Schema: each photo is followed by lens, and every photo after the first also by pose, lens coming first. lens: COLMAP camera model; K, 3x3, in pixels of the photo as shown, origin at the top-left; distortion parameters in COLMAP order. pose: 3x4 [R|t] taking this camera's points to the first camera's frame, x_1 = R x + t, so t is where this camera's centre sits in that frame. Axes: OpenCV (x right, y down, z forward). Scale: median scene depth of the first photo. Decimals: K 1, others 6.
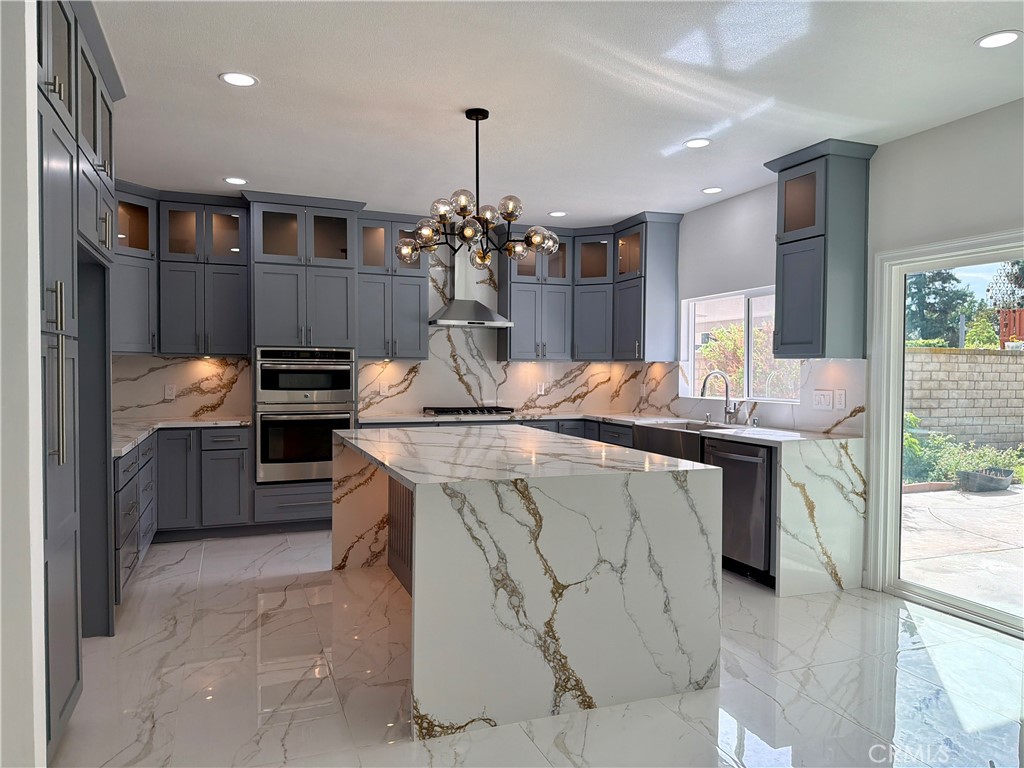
lens RADIAL K [[721.5, 0, 512.0], [0, 721.5, 384.0], [0, 0, 1]] dist [0.161206, -0.274328]
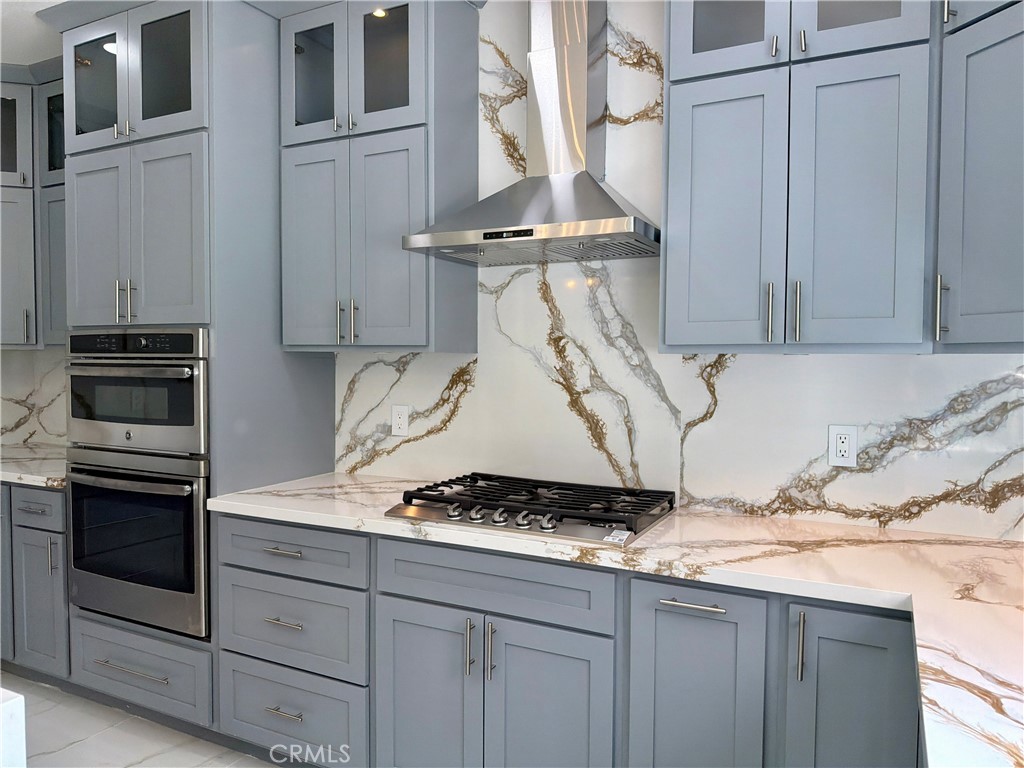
lens RADIAL K [[721.5, 0, 512.0], [0, 721.5, 384.0], [0, 0, 1]] dist [0.161206, -0.274328]
pose [[0.667531, 0.026778, -0.744101, 0.178475], [-0.014758, 0.999633, 0.022733, -0.024546], [0.744436, -0.004193, 0.667681, 0.739242]]
